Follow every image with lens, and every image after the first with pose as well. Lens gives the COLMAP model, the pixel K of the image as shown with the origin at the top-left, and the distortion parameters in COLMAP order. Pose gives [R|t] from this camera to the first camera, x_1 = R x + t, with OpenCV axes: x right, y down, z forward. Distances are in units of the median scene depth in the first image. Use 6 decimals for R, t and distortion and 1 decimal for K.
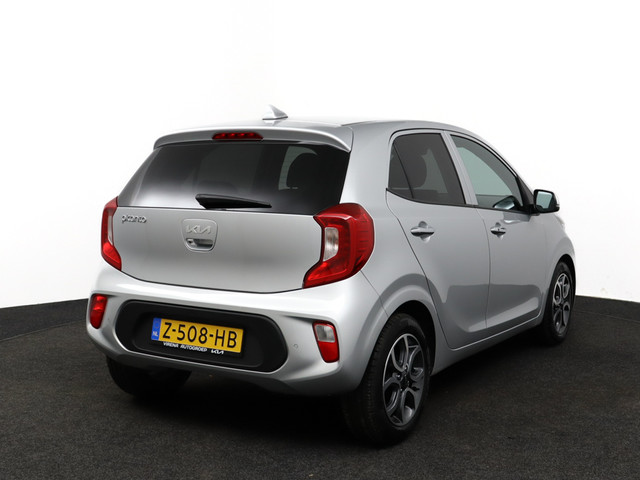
lens RADIAL K [[920.2, 0, 320.0], [0, 920.2, 240.0], [0, 0, 1]] dist [-0.159428, -0.043912]
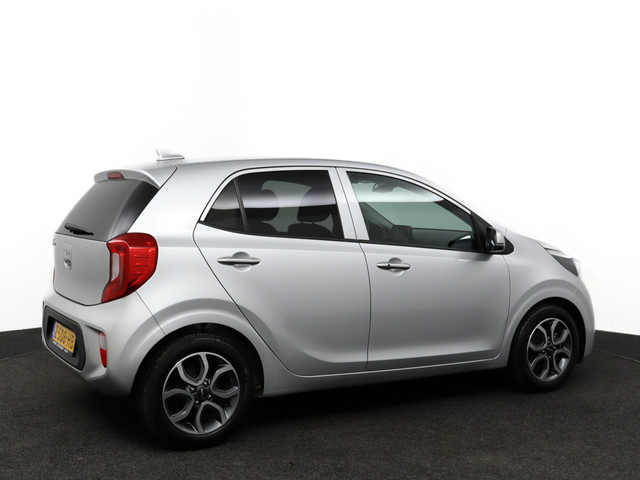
lens RADIAL K [[920.2, 0, 320.0], [0, 920.2, 240.0], [0, 0, 1]] dist [-0.159428, -0.043912]
pose [[0.886321, 0.030644, -0.462056, 0.704678], [-0.047156, 0.998594, -0.024226, -0.012738], [0.460664, 0.043261, 0.886520, 0.073530]]
